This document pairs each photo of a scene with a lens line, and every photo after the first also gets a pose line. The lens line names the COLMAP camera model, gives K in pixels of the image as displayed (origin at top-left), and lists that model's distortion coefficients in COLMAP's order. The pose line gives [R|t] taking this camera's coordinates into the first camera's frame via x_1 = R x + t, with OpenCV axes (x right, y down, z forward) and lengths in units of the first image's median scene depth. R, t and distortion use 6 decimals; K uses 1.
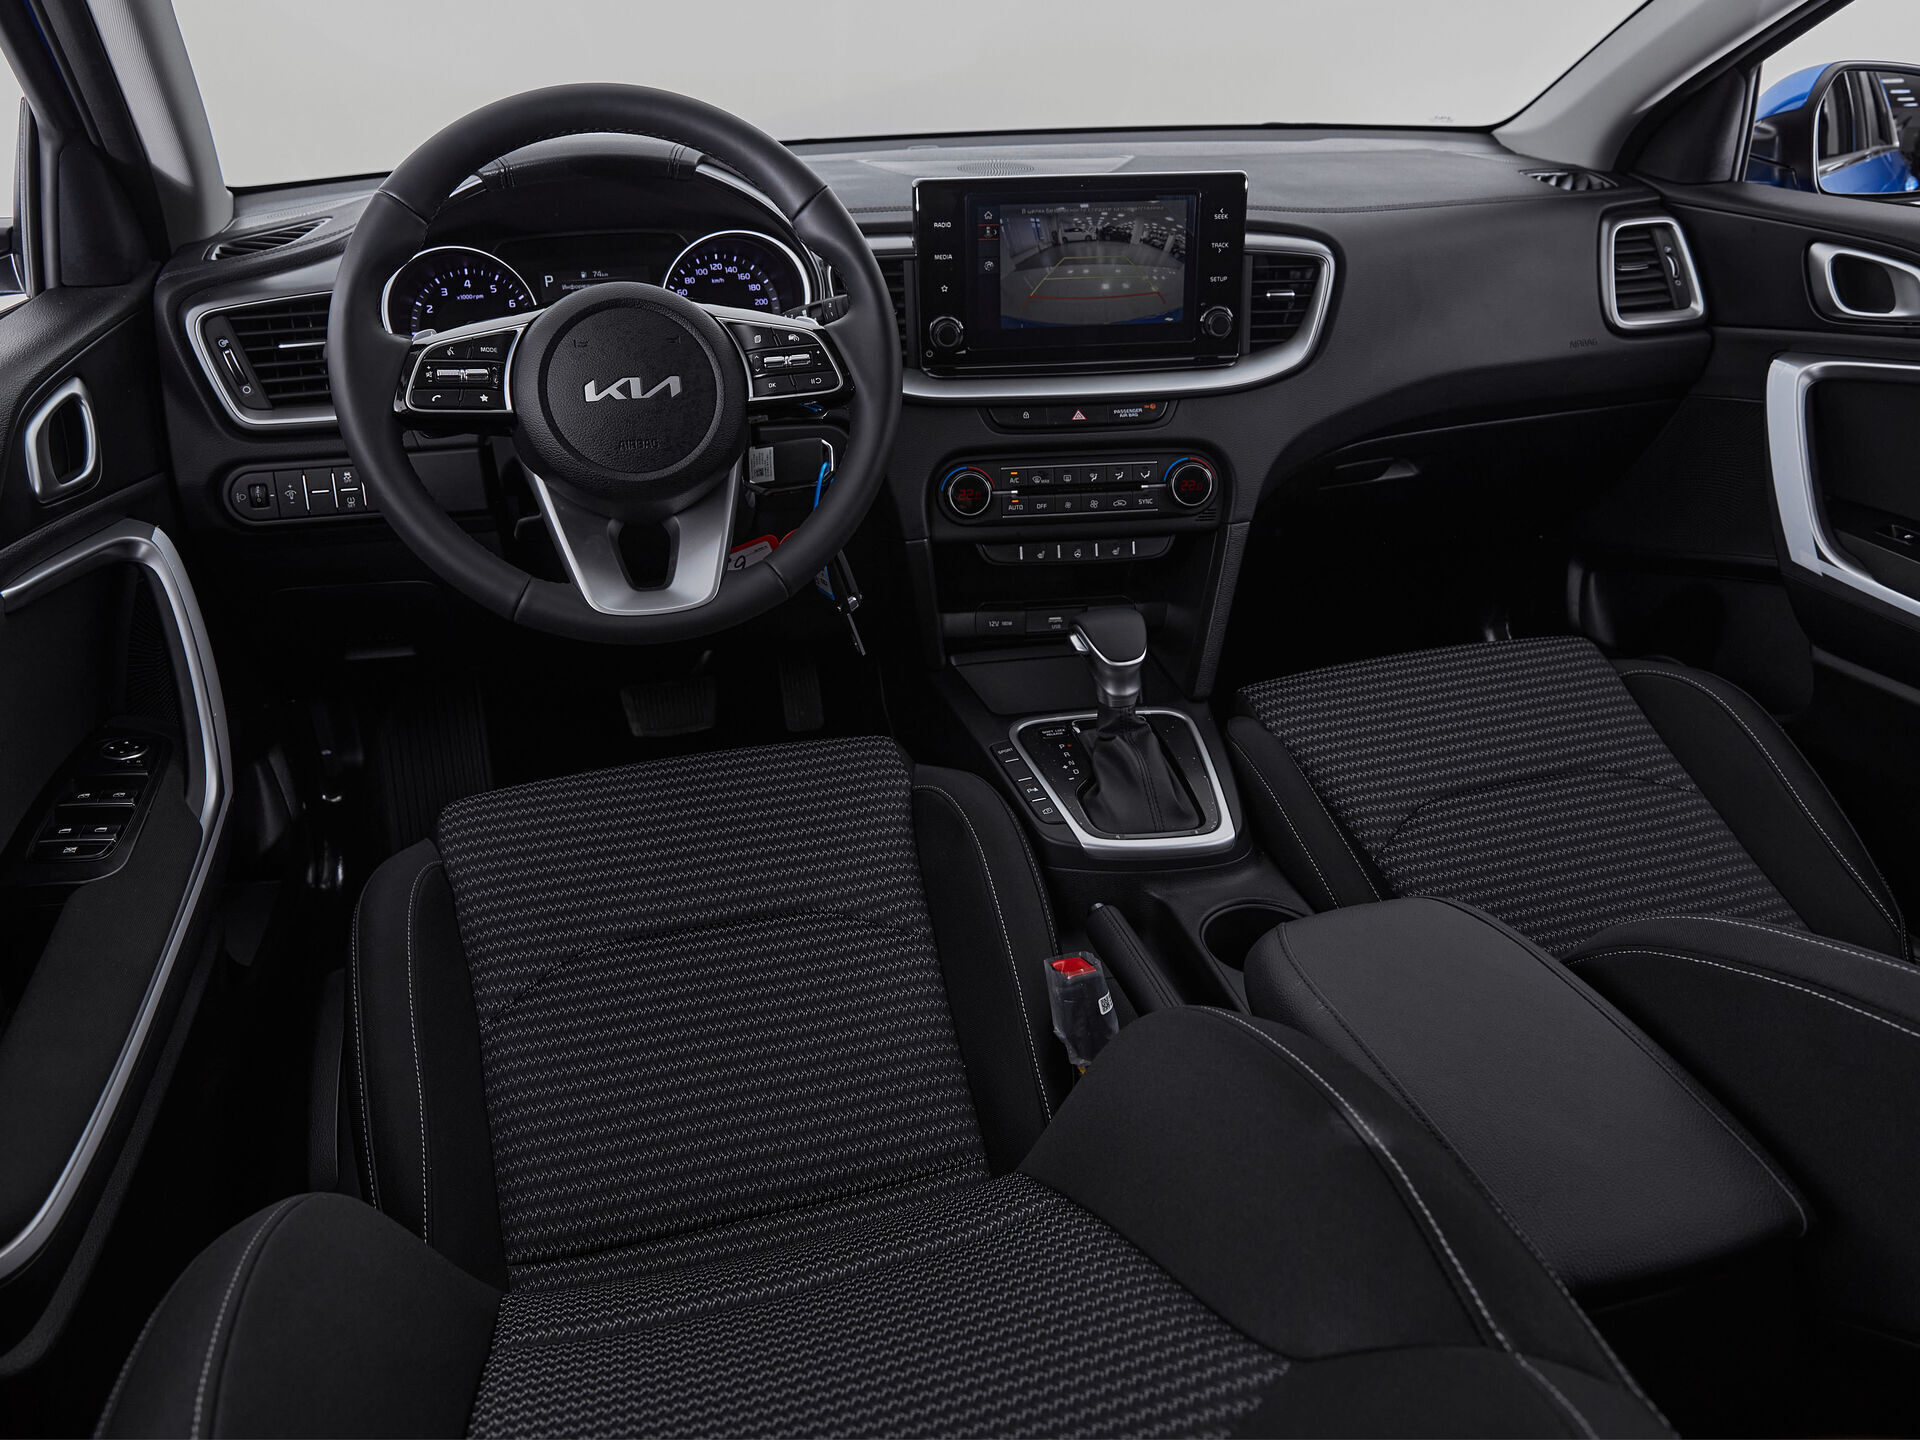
lens RADIAL K [[1448.8, 0, 978.7], [0, 1448.8, 697.3], [0, 0, 1]] dist [-0.008643, -0.004206]
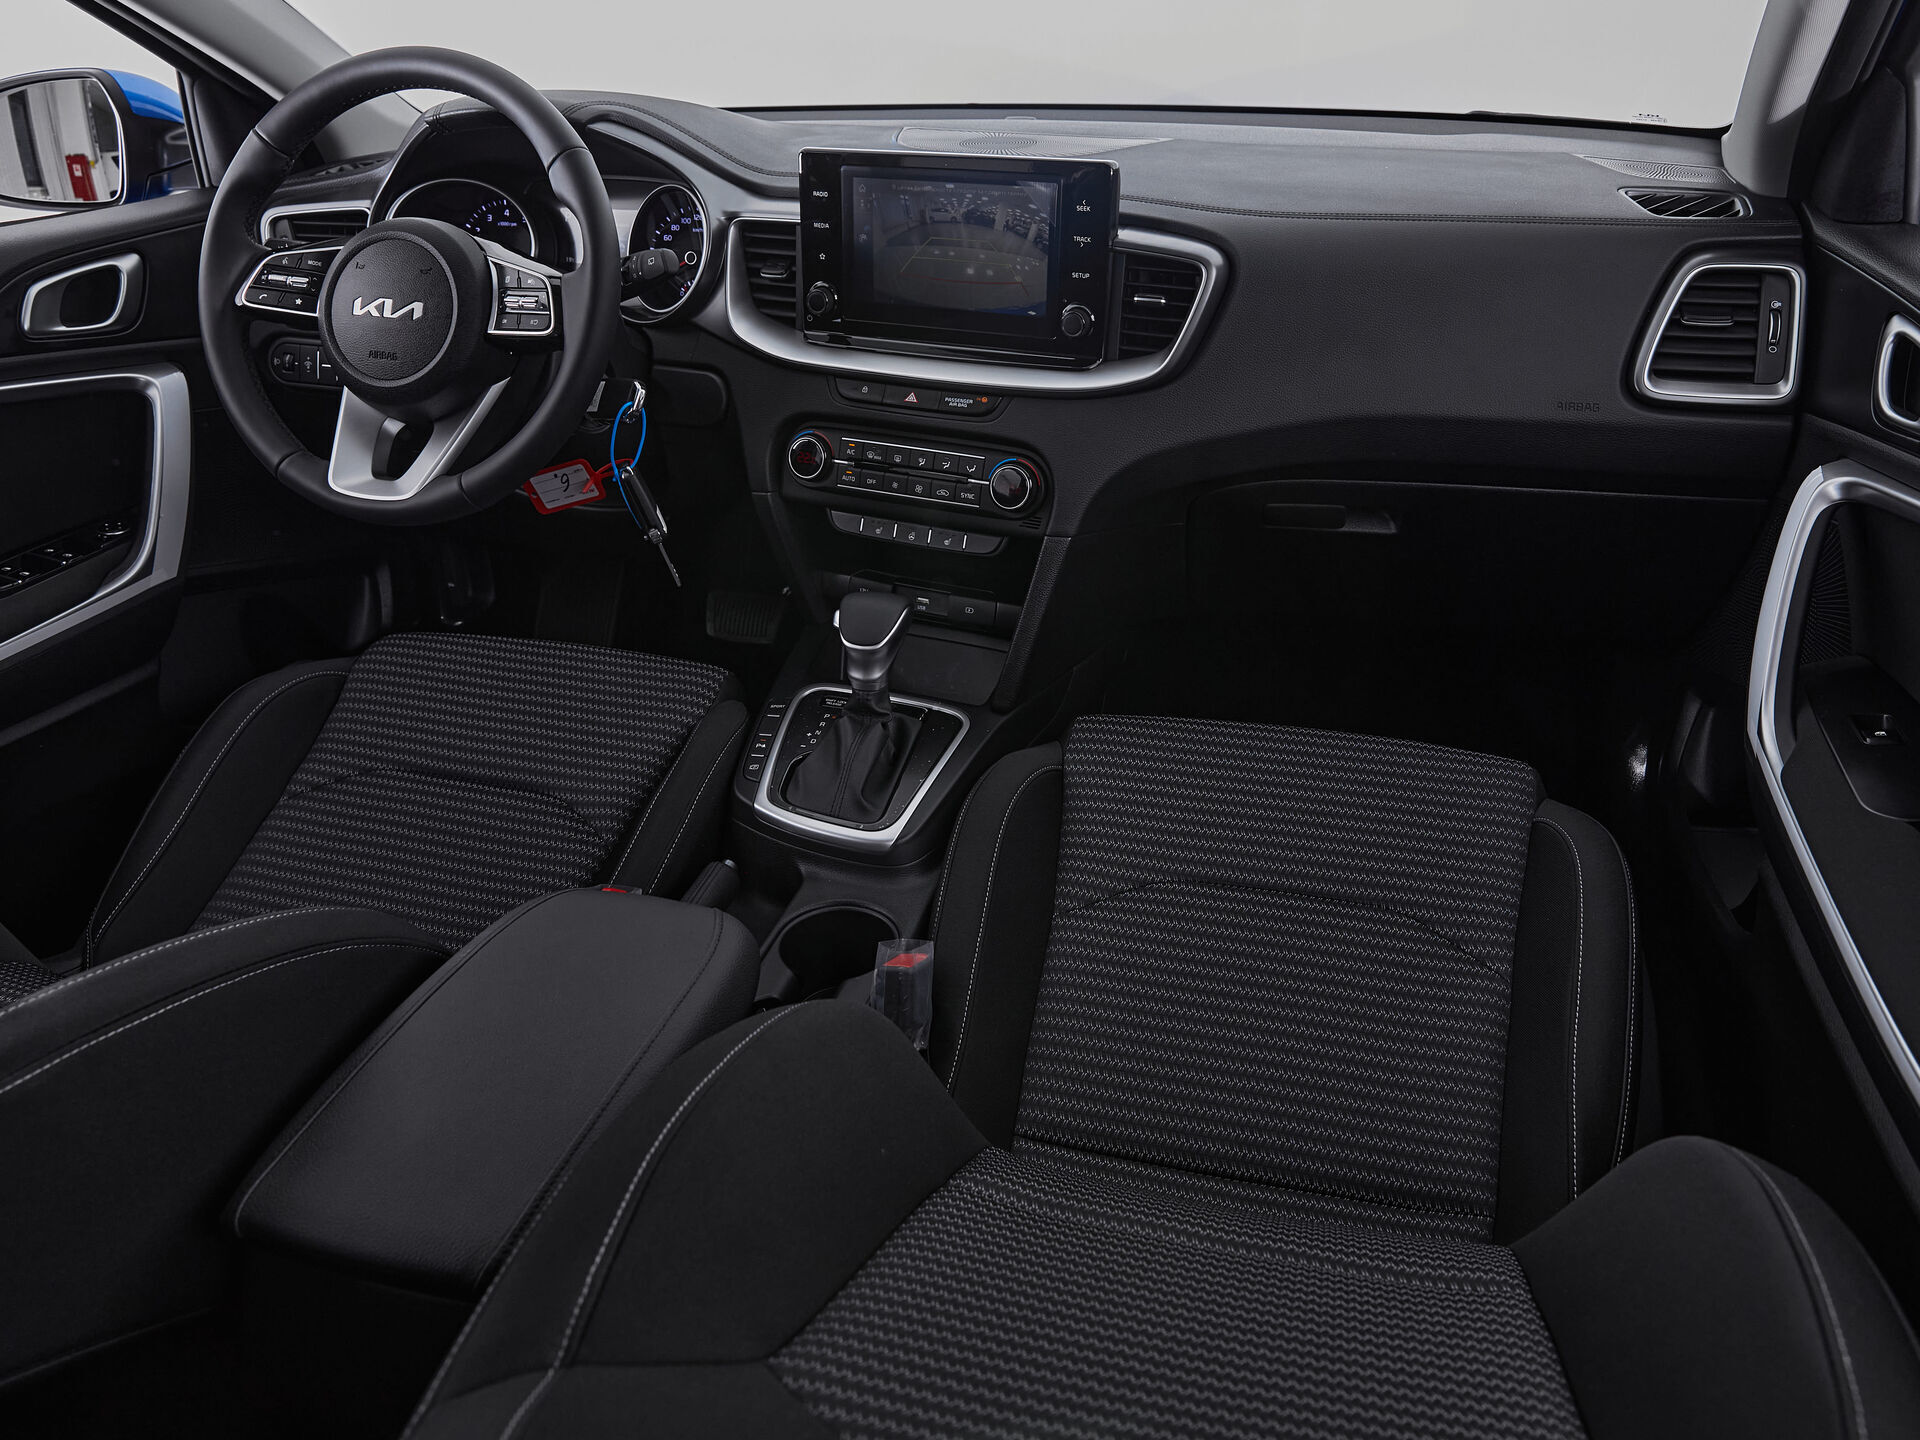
lens RADIAL K [[1448.8, 0, 969.0], [0, 1448.8, 715.8], [0, 0, 1]] dist [-0.008643, -0.004206]
pose [[0.844565, 0.249361, -0.473844, 0.627828], [-0.230693, 0.968053, 0.098260, -0.089986], [0.483208, 0.026325, 0.875109, 0.155672]]
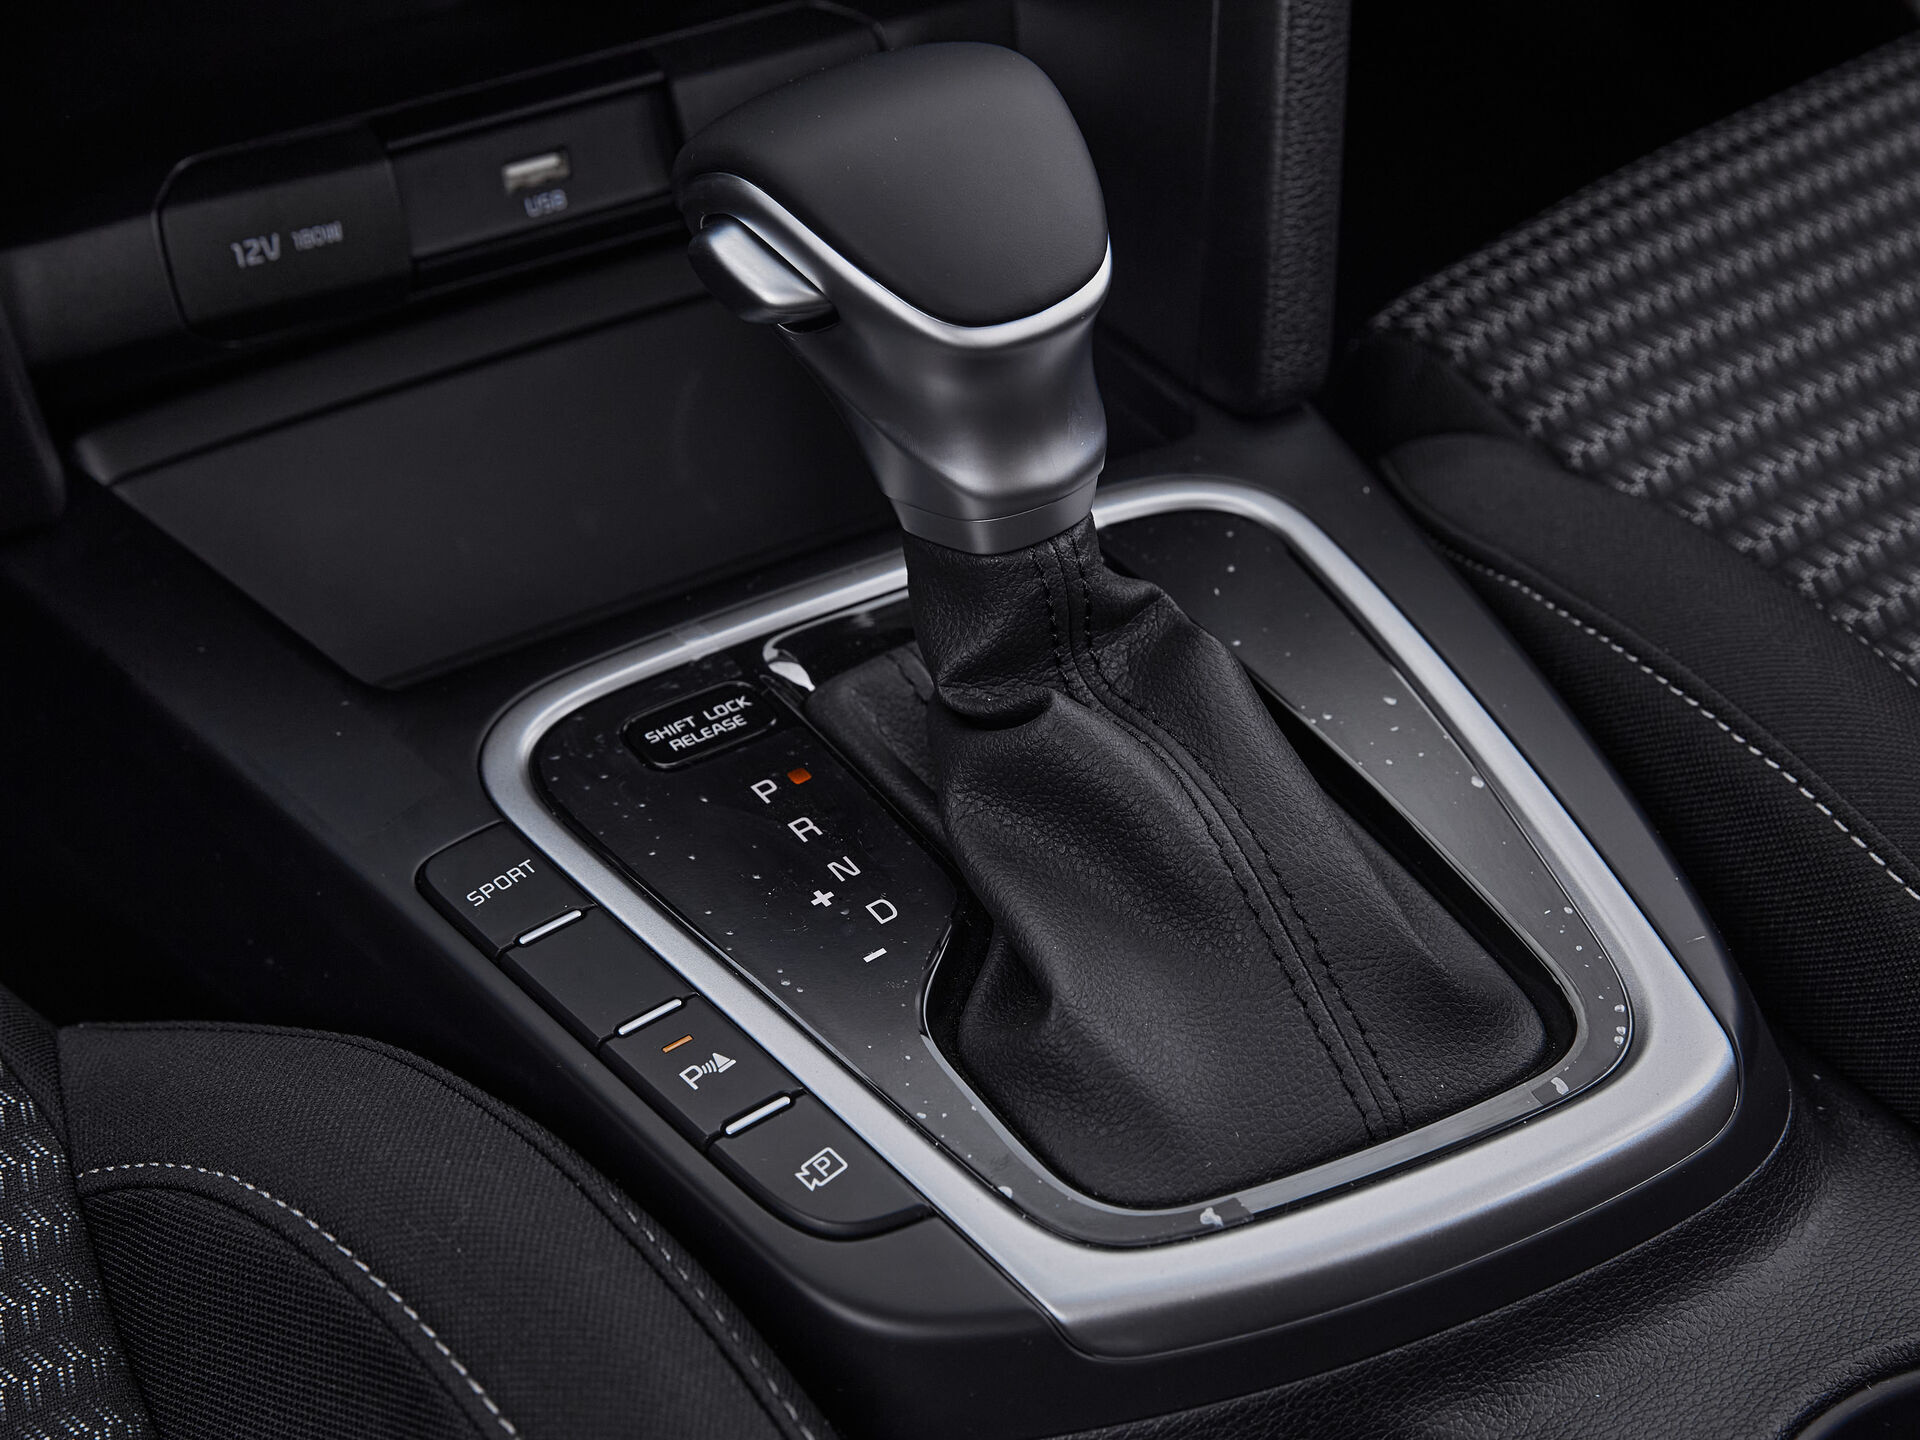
lens RADIAL K [[3665.1, 0, 964.2], [0, 3665.1, 731.5], [0, 0, 1]] dist [-0.070620, 0.000000]
pose [[0.948742, -0.229553, 0.217243, -0.024627], [0.204052, 0.969799, 0.133618, -0.036080], [-0.241354, -0.082440, 0.966929, 0.507291]]
